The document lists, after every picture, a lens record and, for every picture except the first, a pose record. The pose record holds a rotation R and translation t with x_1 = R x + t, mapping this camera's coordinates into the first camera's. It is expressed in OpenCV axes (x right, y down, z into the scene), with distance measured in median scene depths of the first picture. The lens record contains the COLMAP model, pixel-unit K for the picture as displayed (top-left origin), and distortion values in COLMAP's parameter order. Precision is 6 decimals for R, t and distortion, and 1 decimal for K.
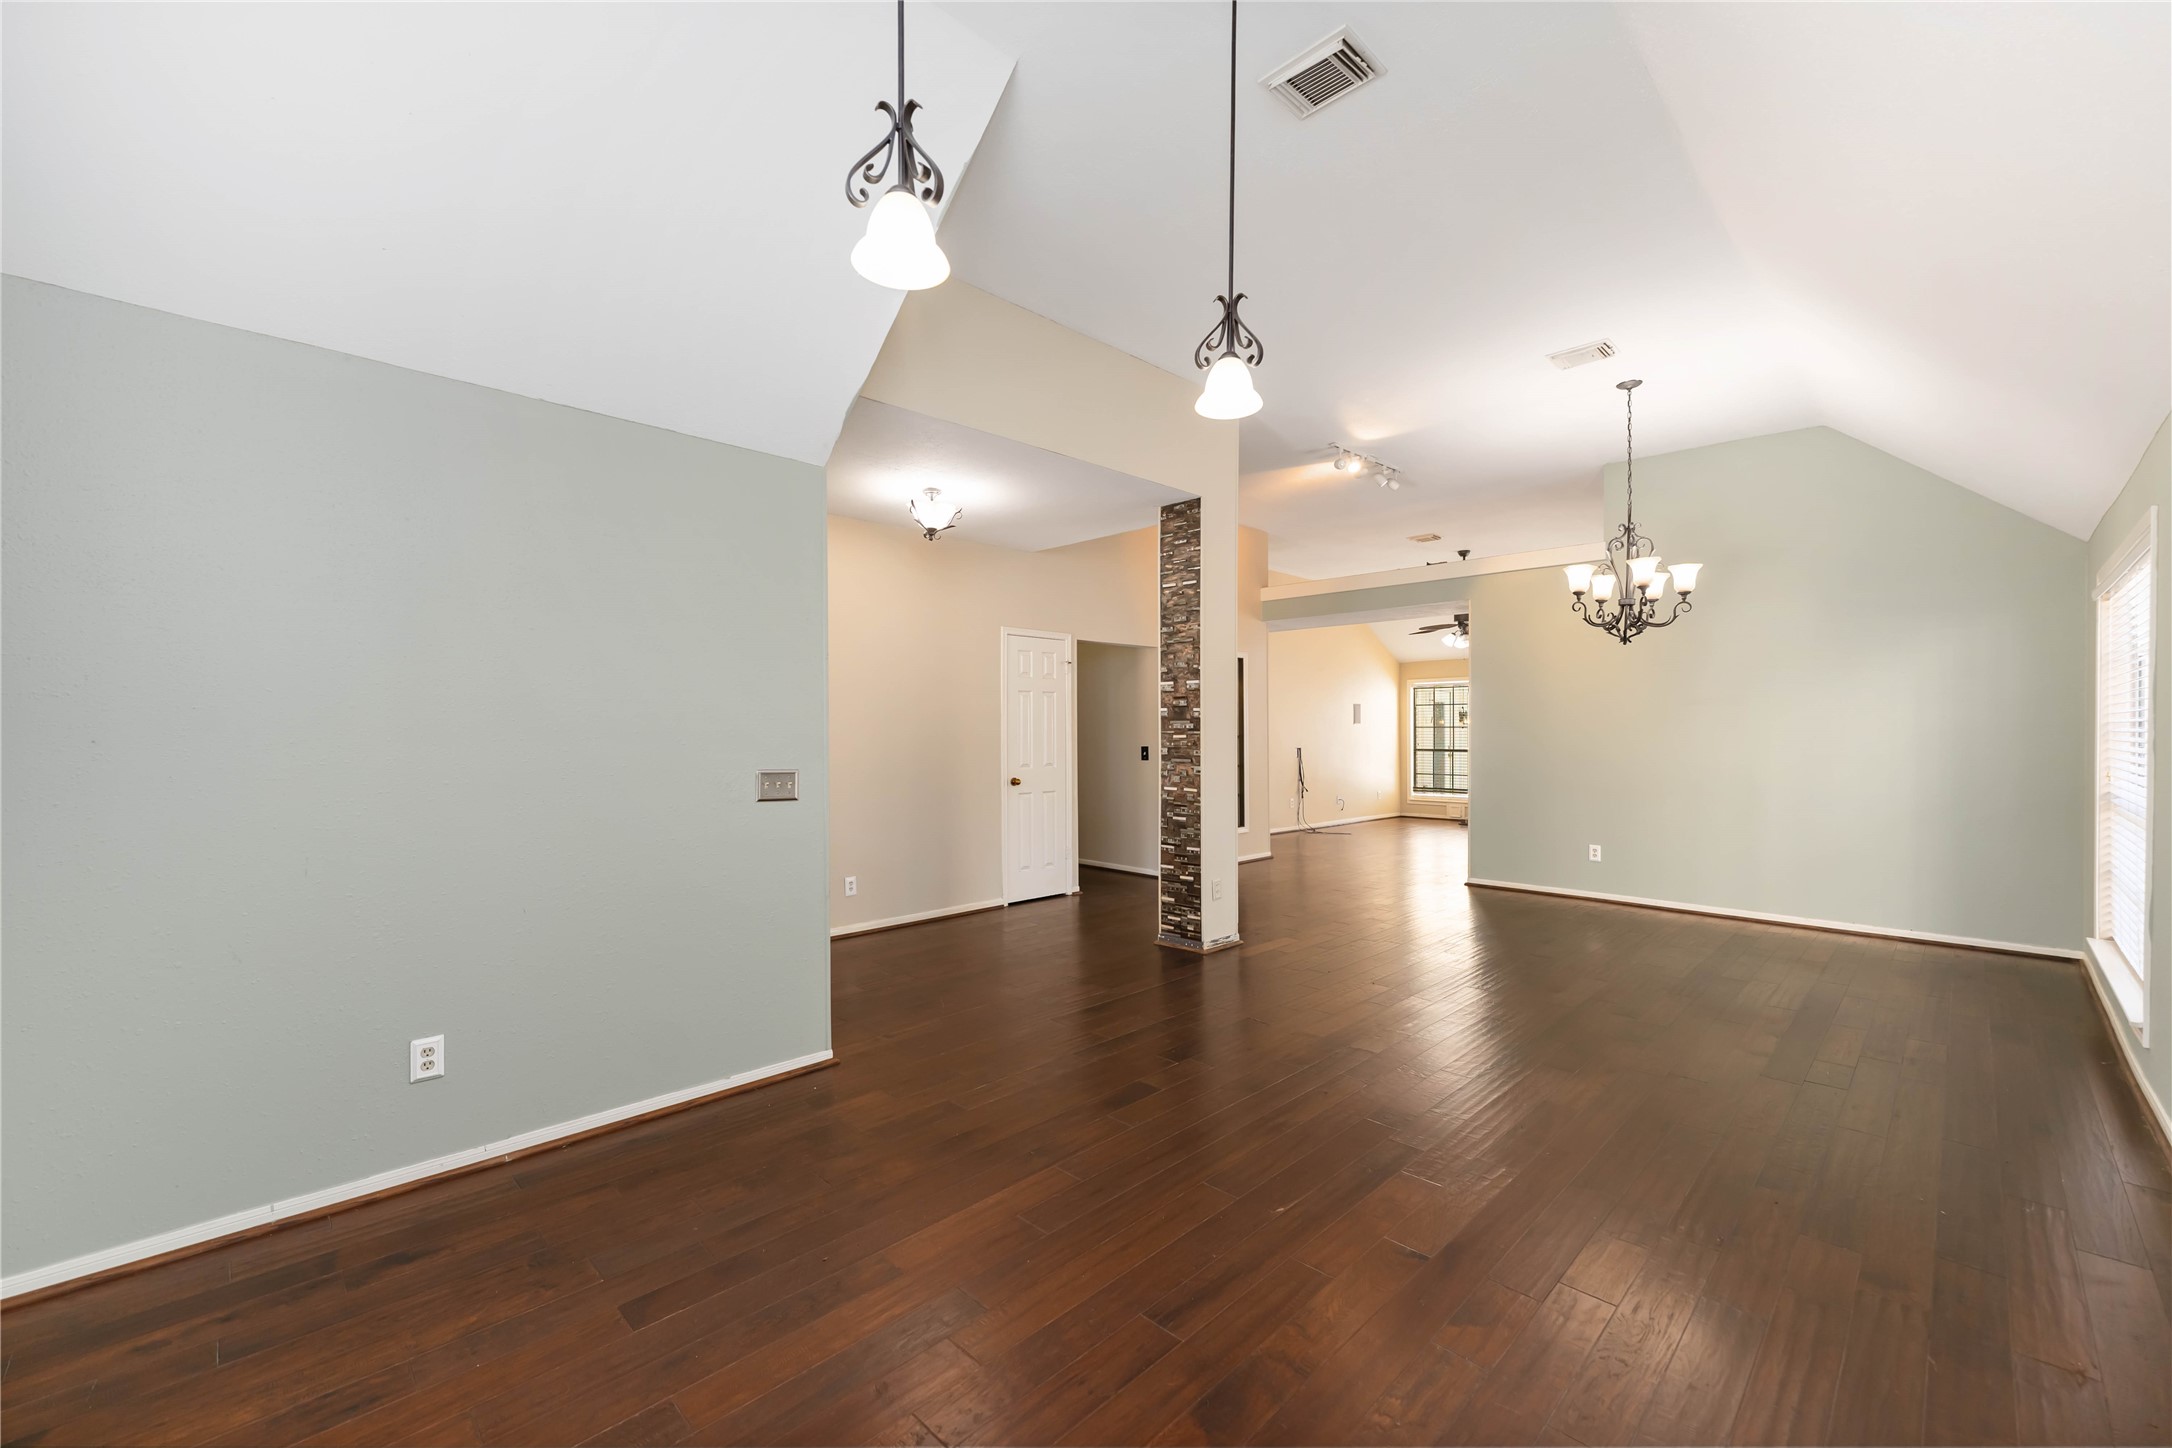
lens RADIAL K [[886.5, 0, 1082.1], [0, 886.5, 734.6], [0, 0, 1]] dist [0.008098, -0.000531]
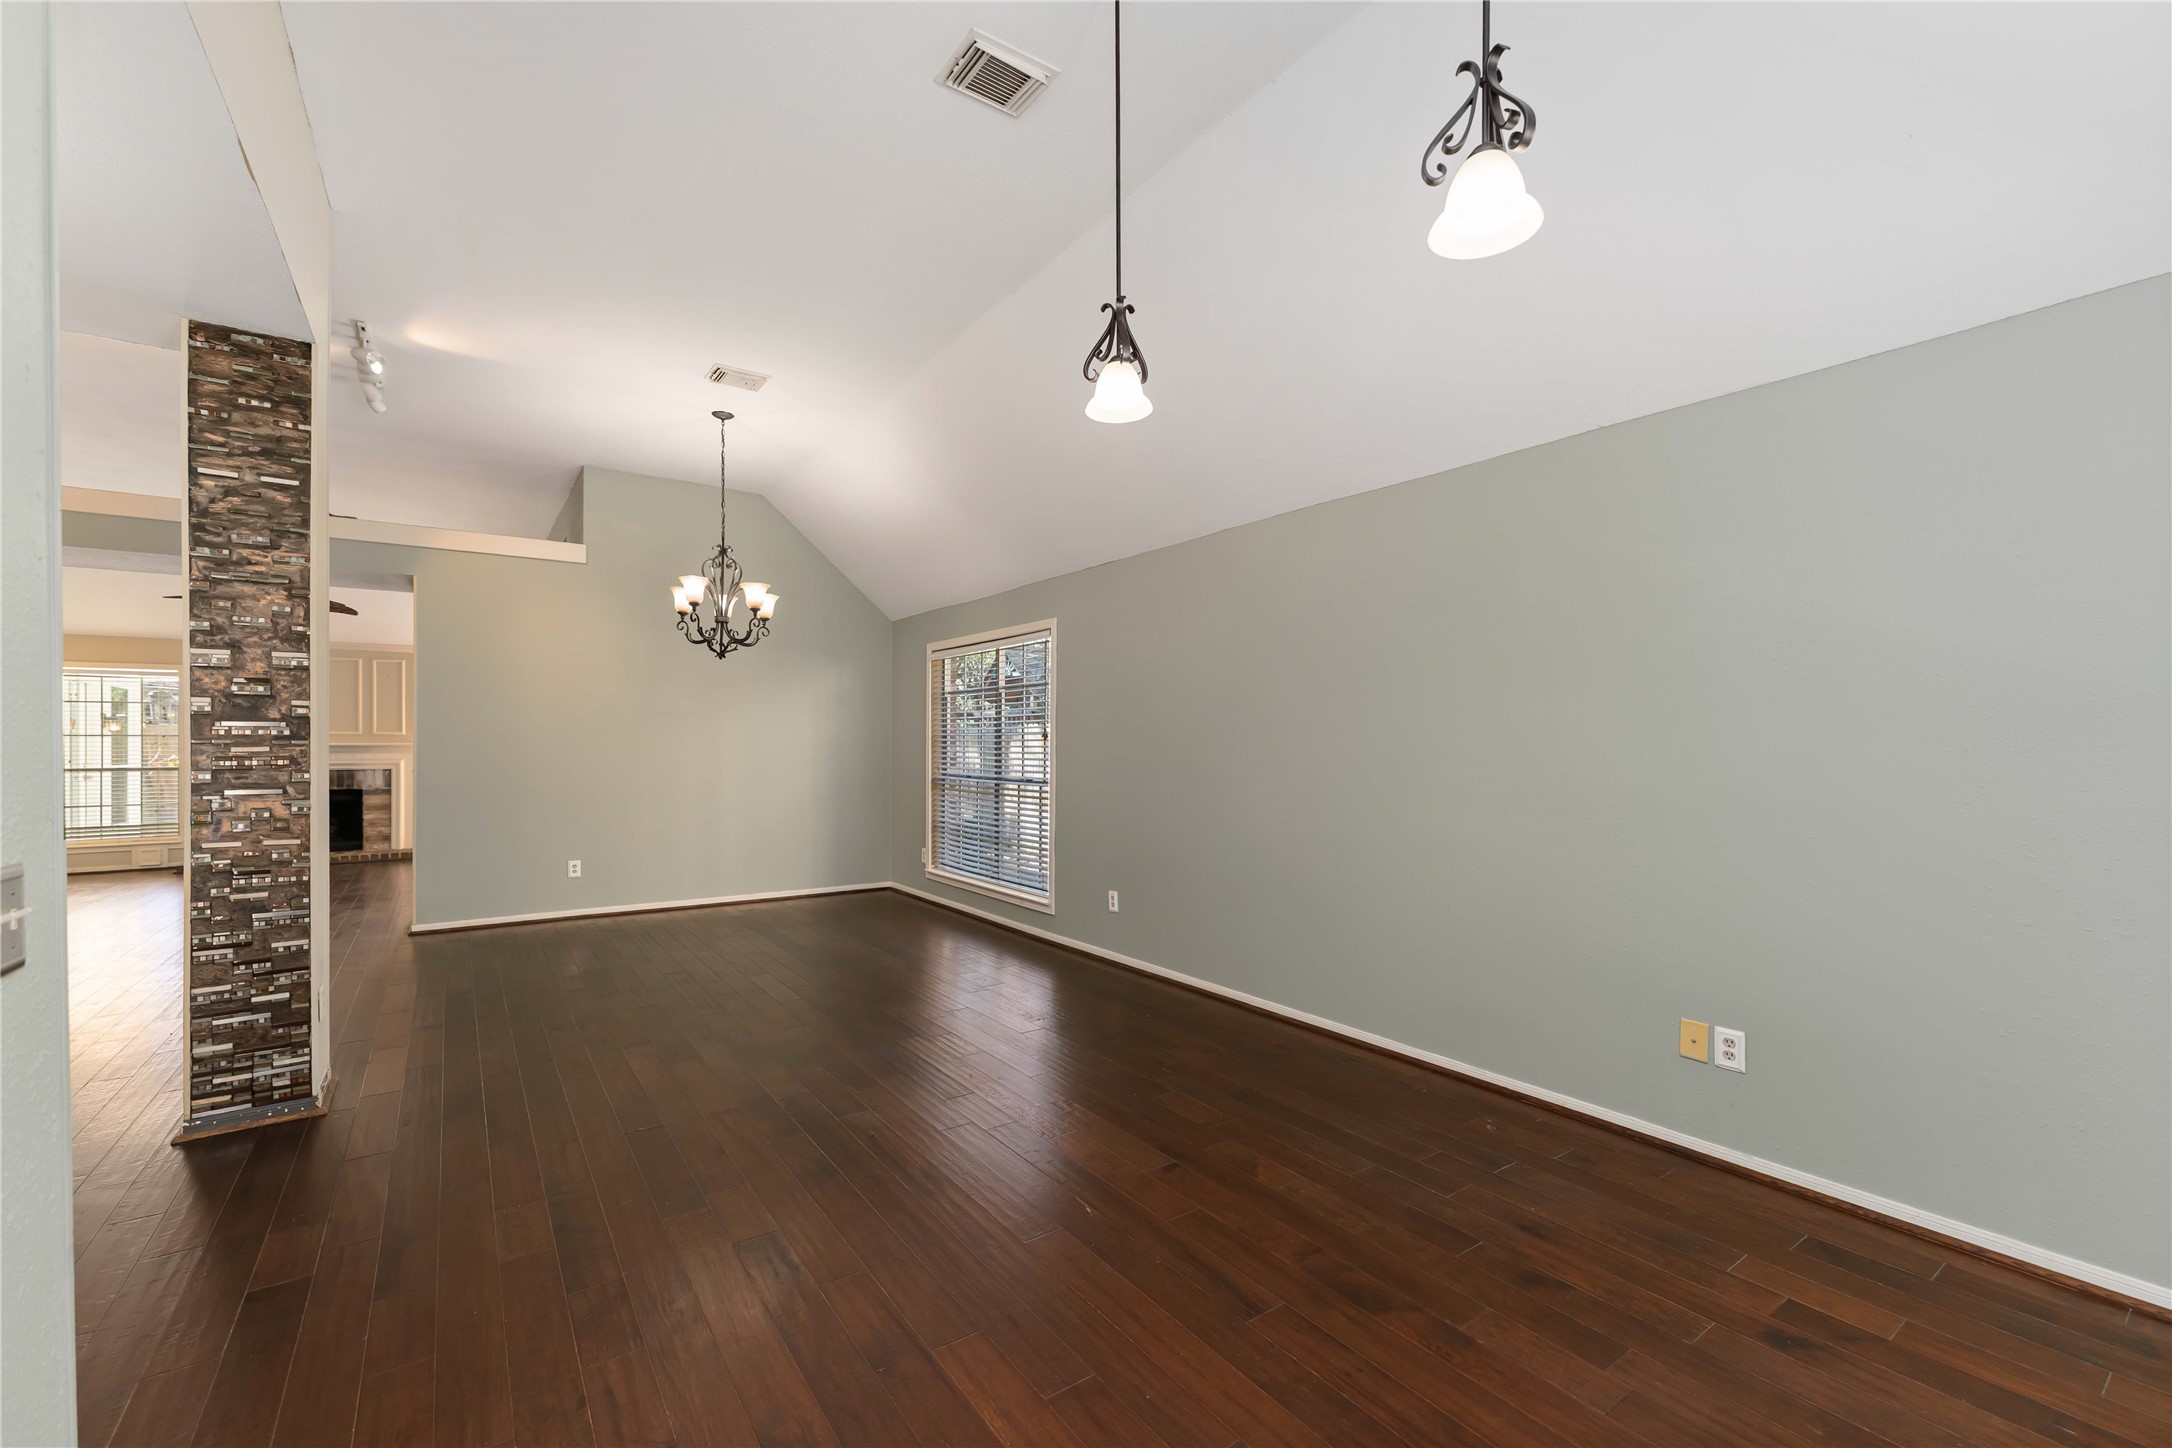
lens RADIAL K [[886.5, 0, 1087.3], [0, 886.5, 744.5], [0, 0, 1]] dist [0.008098, -0.000531]
pose [[0.165525, -0.003631, 0.986199, -0.359849], [0.006374, 0.999976, 0.002612, 0.001015], [-0.986185, 0.005854, 0.165544, 0.385101]]
